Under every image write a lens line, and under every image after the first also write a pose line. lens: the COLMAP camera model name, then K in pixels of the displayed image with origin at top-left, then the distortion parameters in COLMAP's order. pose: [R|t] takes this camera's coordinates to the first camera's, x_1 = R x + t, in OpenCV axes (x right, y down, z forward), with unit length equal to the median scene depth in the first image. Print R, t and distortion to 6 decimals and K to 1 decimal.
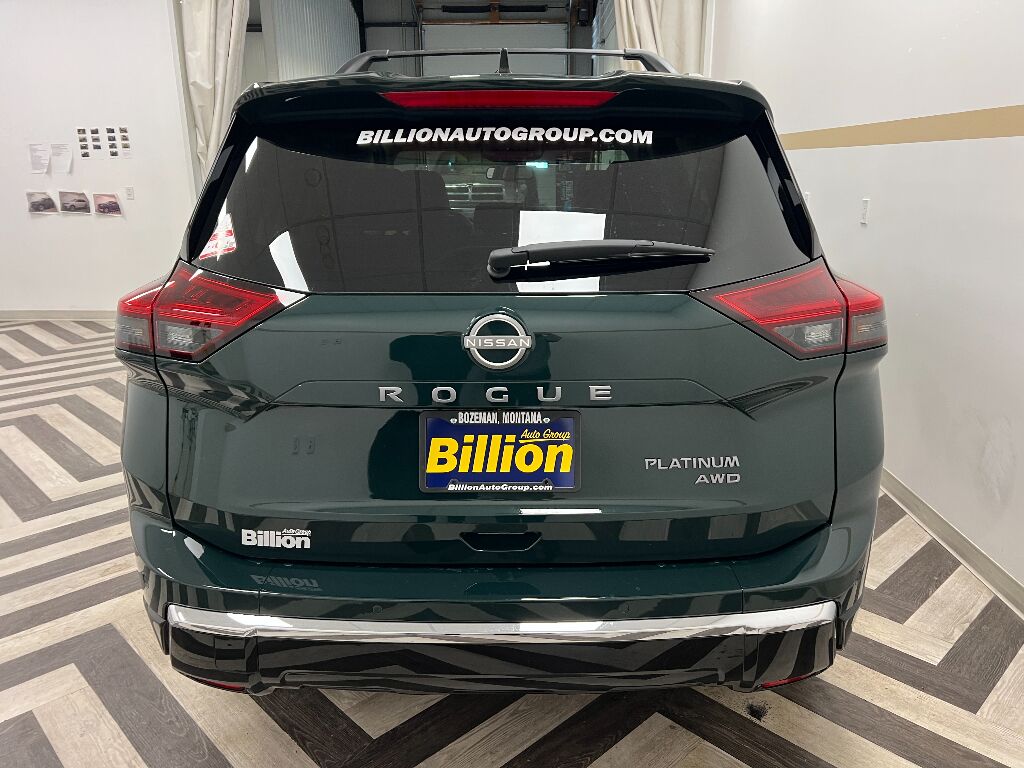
lens RADIAL K [[767.6, 0, 512.0], [0, 767.6, 384.0], [0, 0, 1]] dist [0.083668, -0.110351]
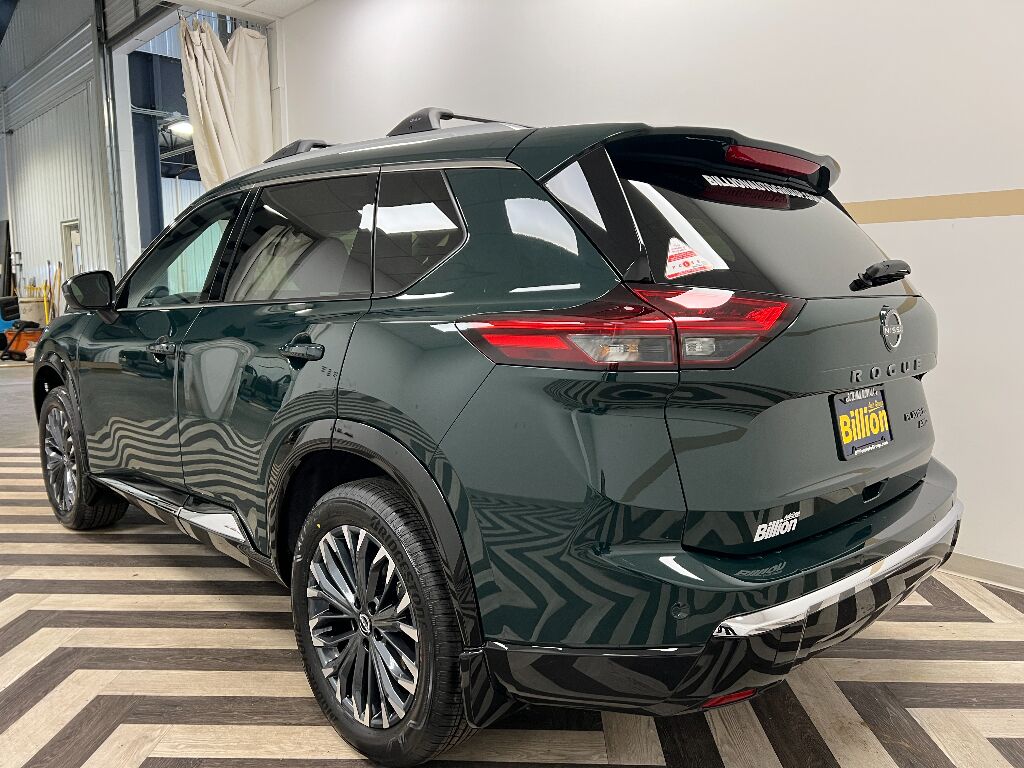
lens RADIAL K [[767.6, 0, 512.0], [0, 767.6, 384.0], [0, 0, 1]] dist [0.083668, -0.110351]
pose [[0.723749, -0.093129, 0.683750, -1.342243], [0.175689, 0.983068, -0.052070, -0.009184], [-0.667323, 0.157813, 0.727856, 0.429731]]
